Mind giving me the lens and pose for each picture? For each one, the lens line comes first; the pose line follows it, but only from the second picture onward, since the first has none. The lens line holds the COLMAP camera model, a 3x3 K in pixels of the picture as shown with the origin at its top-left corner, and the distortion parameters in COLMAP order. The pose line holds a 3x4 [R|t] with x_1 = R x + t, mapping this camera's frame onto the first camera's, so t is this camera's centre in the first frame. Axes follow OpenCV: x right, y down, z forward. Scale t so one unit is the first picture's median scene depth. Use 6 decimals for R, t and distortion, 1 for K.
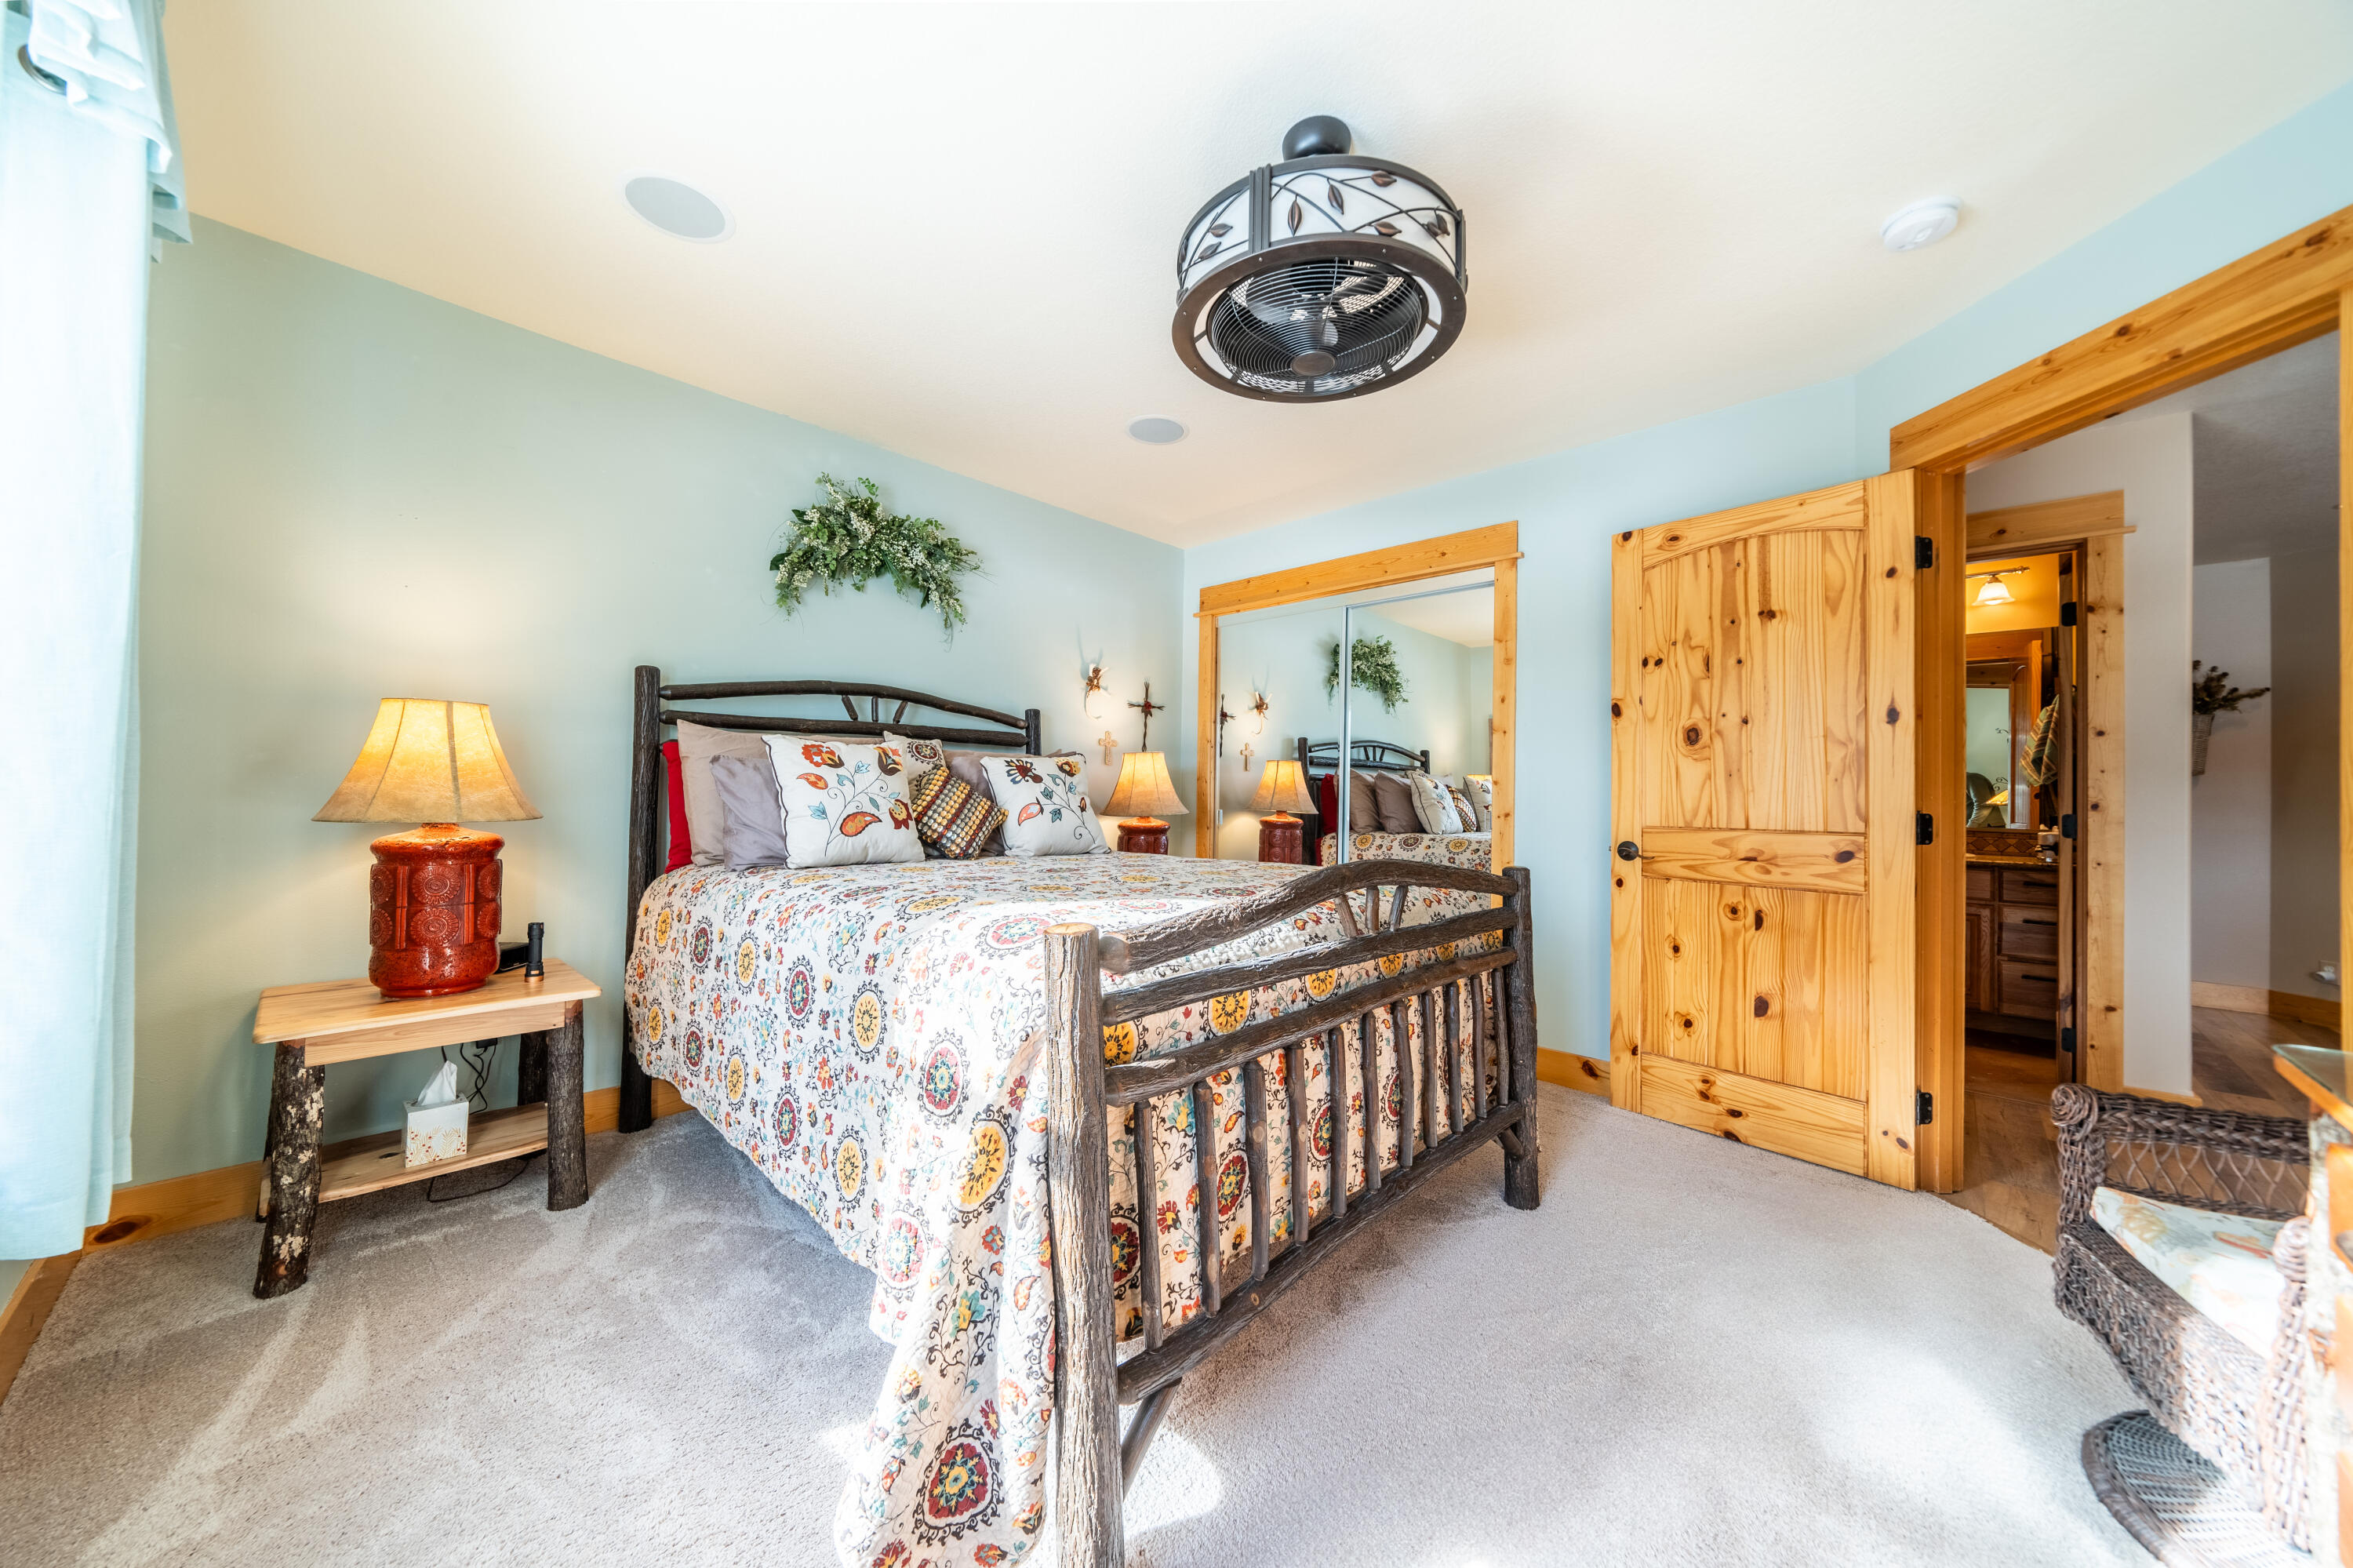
lens RADIAL K [[816.9, 0, 1182.5], [0, 816.9, 752.4], [0, 0, 1]] dist [0.016782, -0.000029]
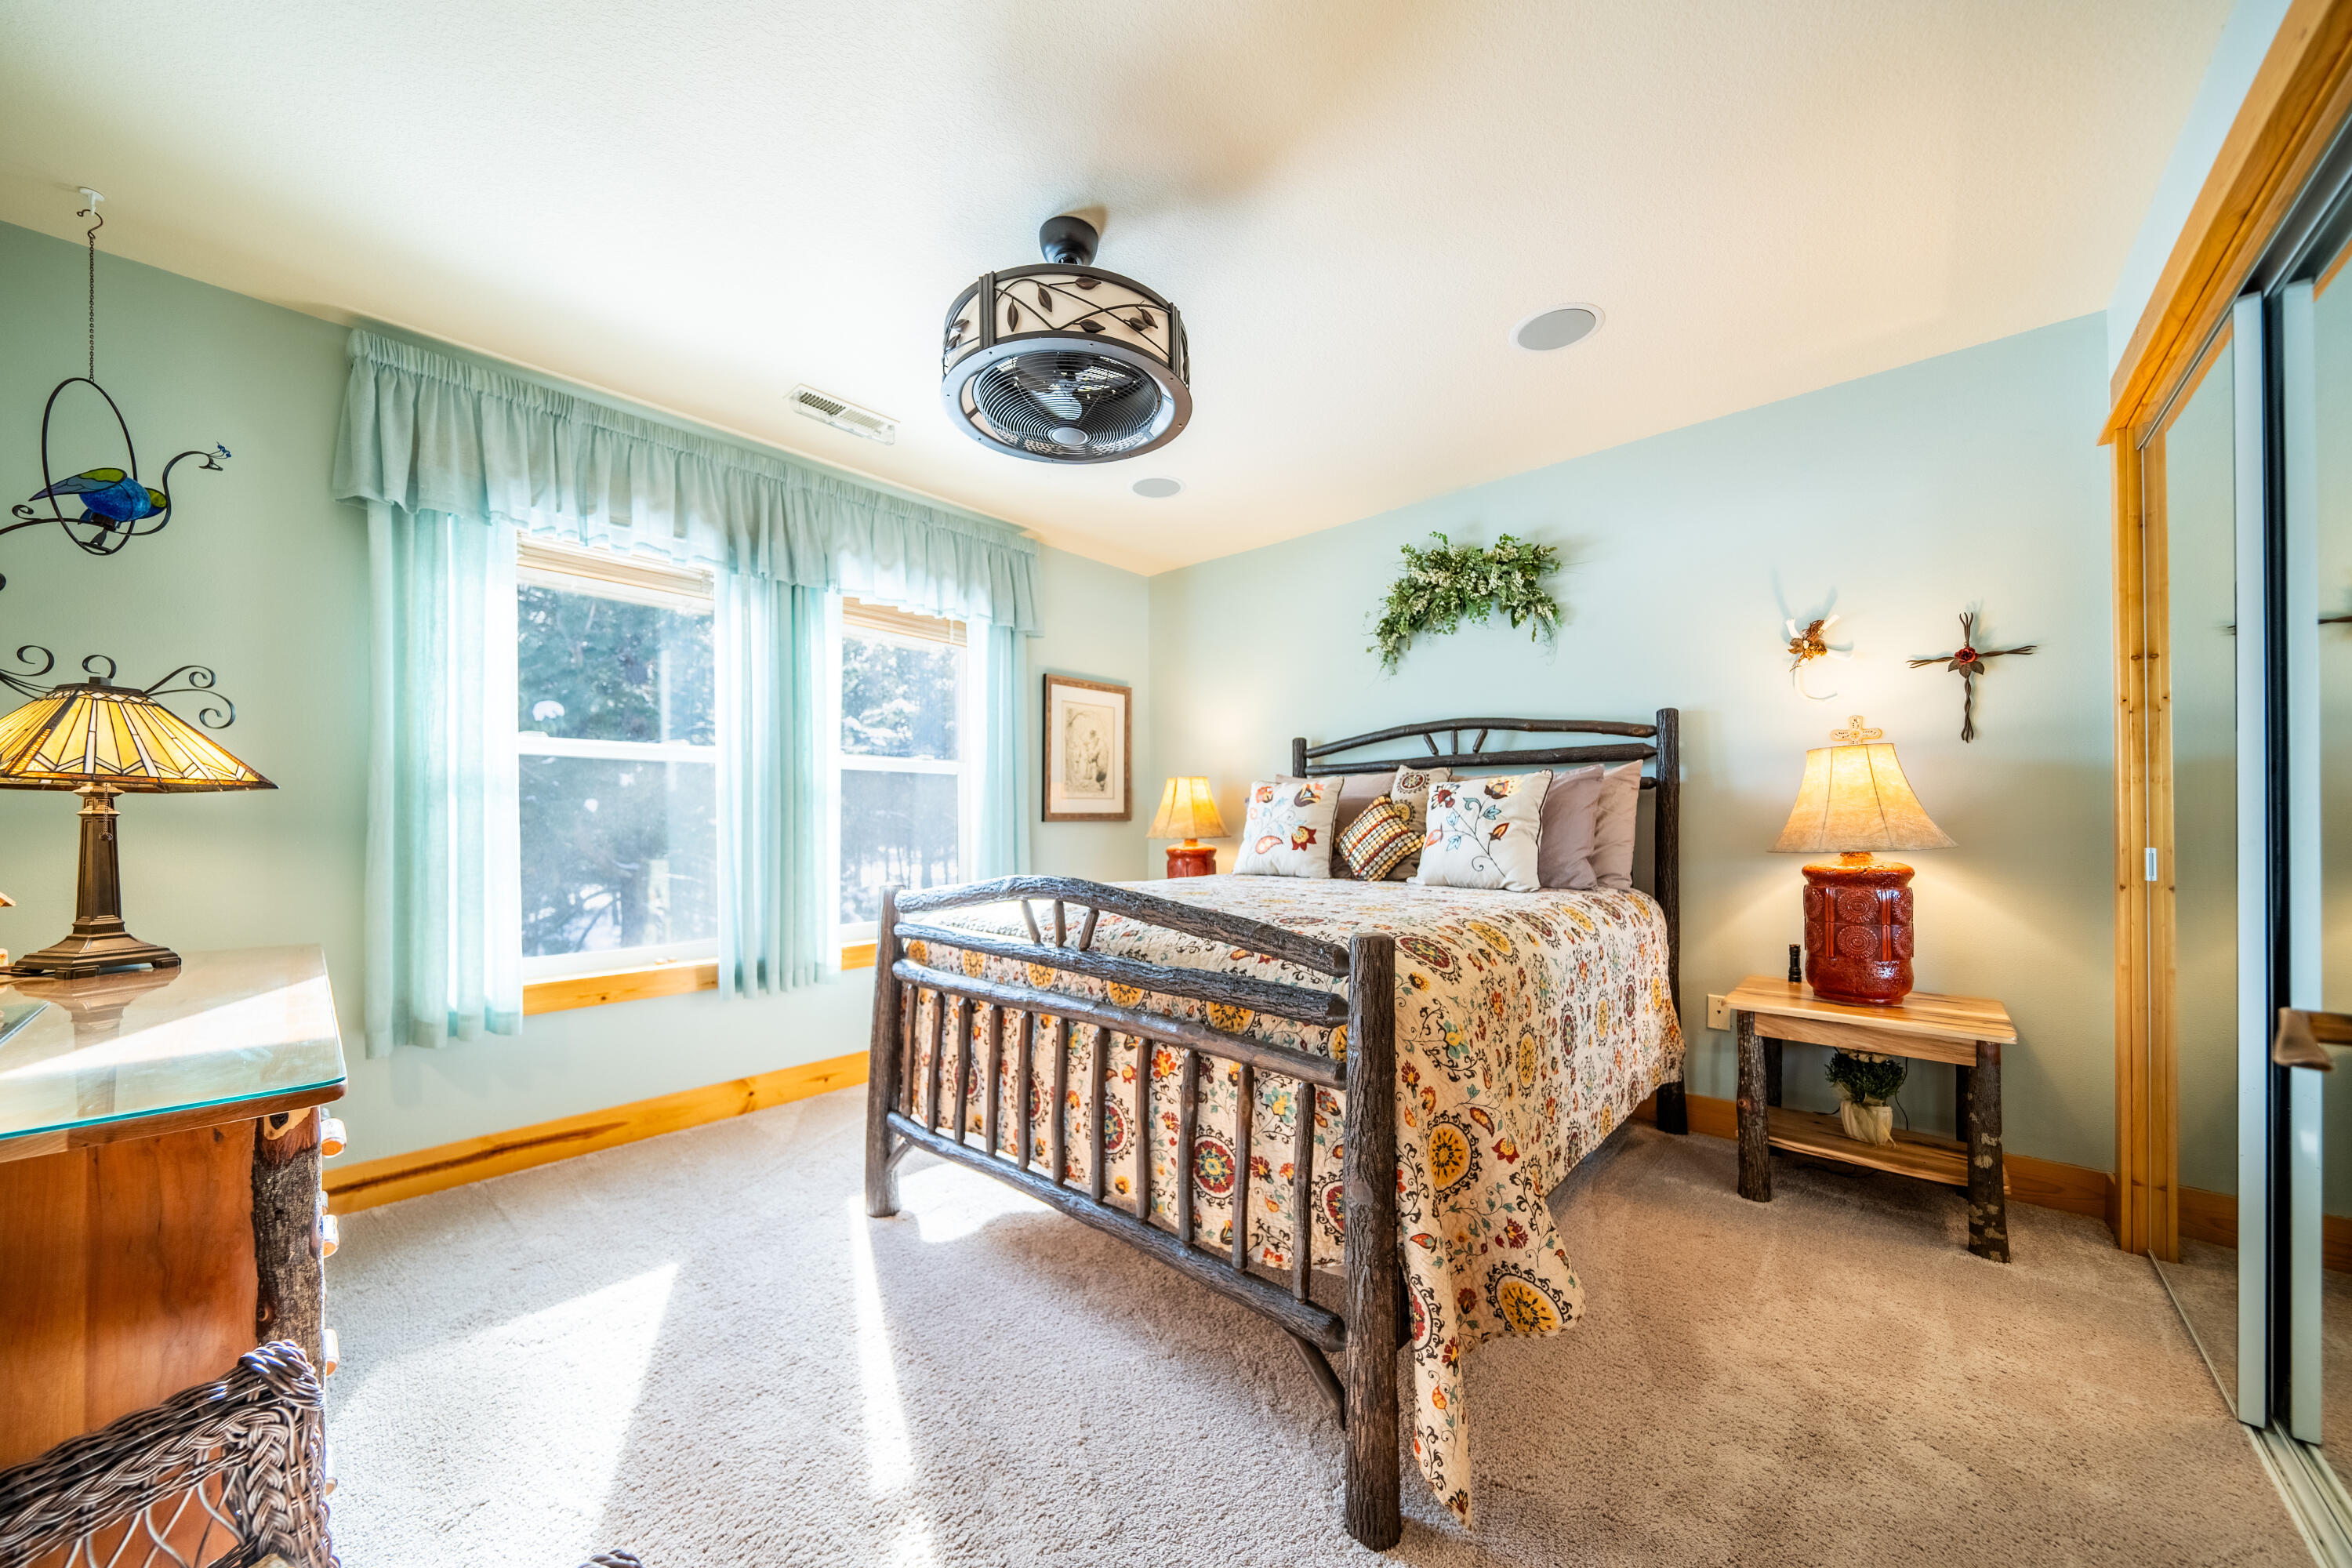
lens RADIAL K [[808.5, 0, 1228.1], [0, 808.5, 821.0], [0, 0, 1]] dist [-0.000535, -0.000063]
pose [[0.066720, -0.015050, -0.997658, 0.644457], [0.061636, 0.998039, -0.010933, 0.042844], [0.995866, -0.060762, 0.067517, 0.613202]]
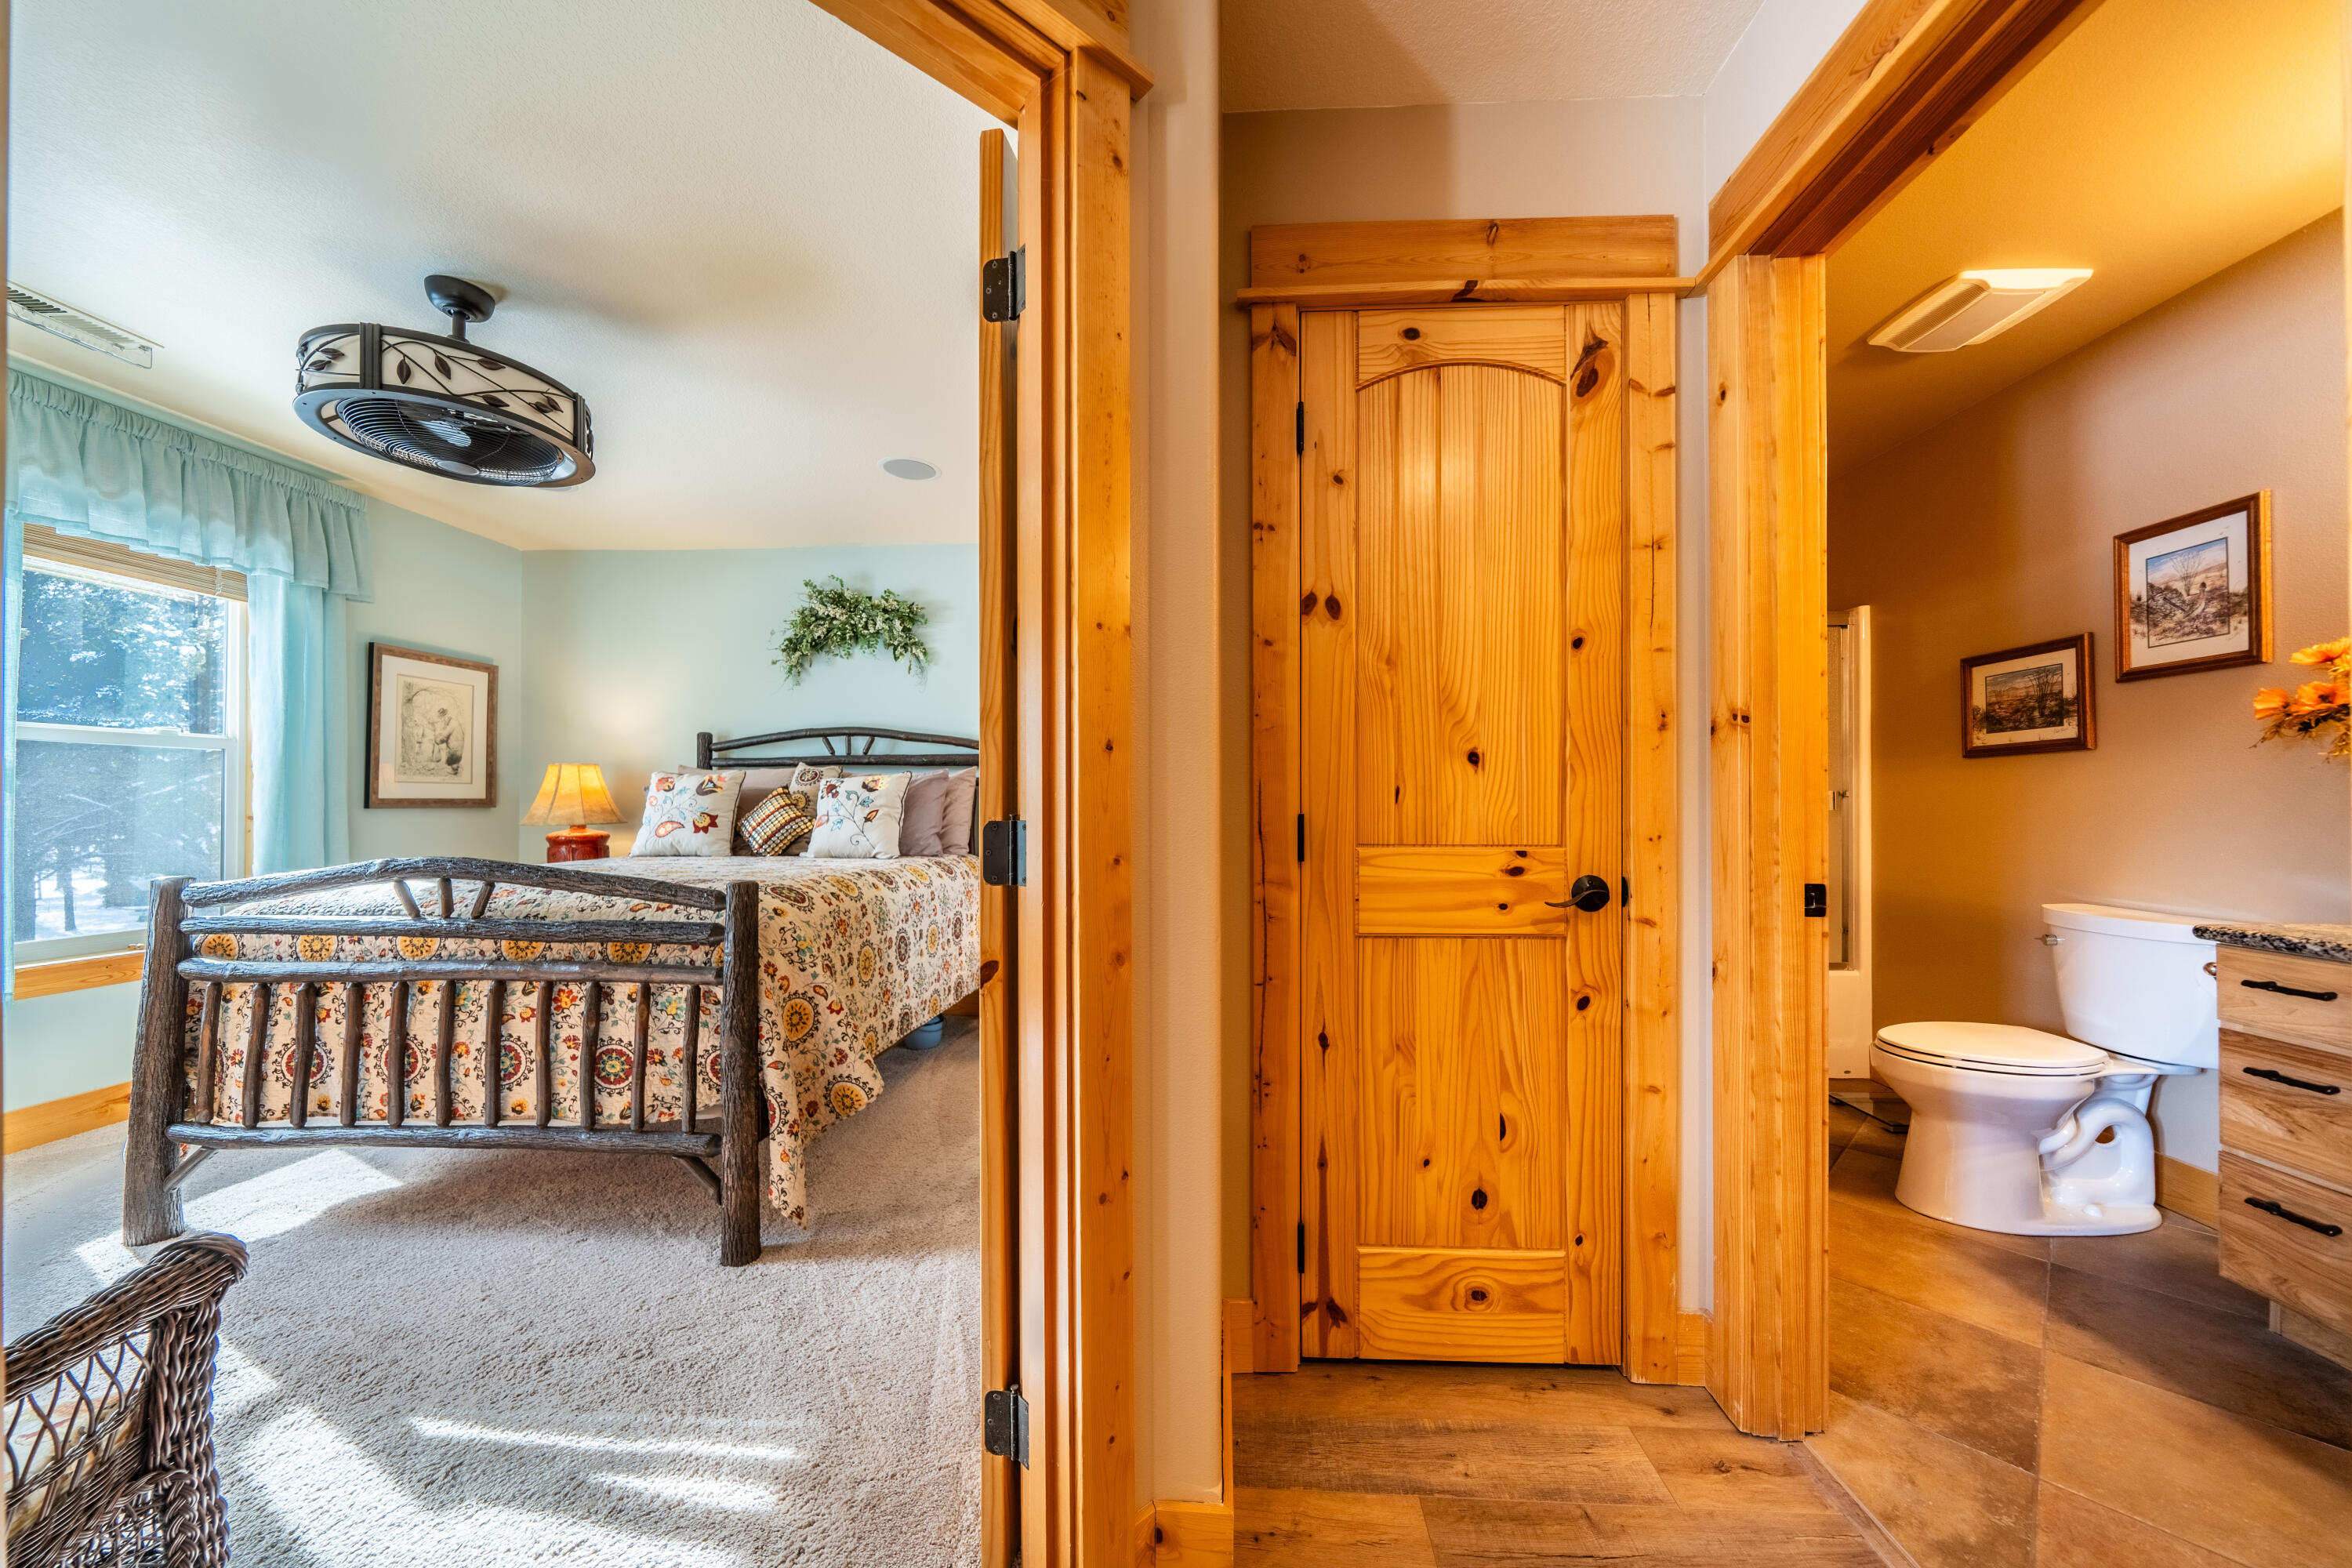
lens RADIAL K [[794.3, 0, 1209.7], [0, 794.3, 798.8], [0, 0, 1]] dist [-0.006285, -0.000206]
pose [[0.650292, -0.022583, -0.759349, 0.977840], [0.055187, 0.998321, 0.017572, 0.044484], [0.757677, -0.053333, 0.650447, 0.583702]]
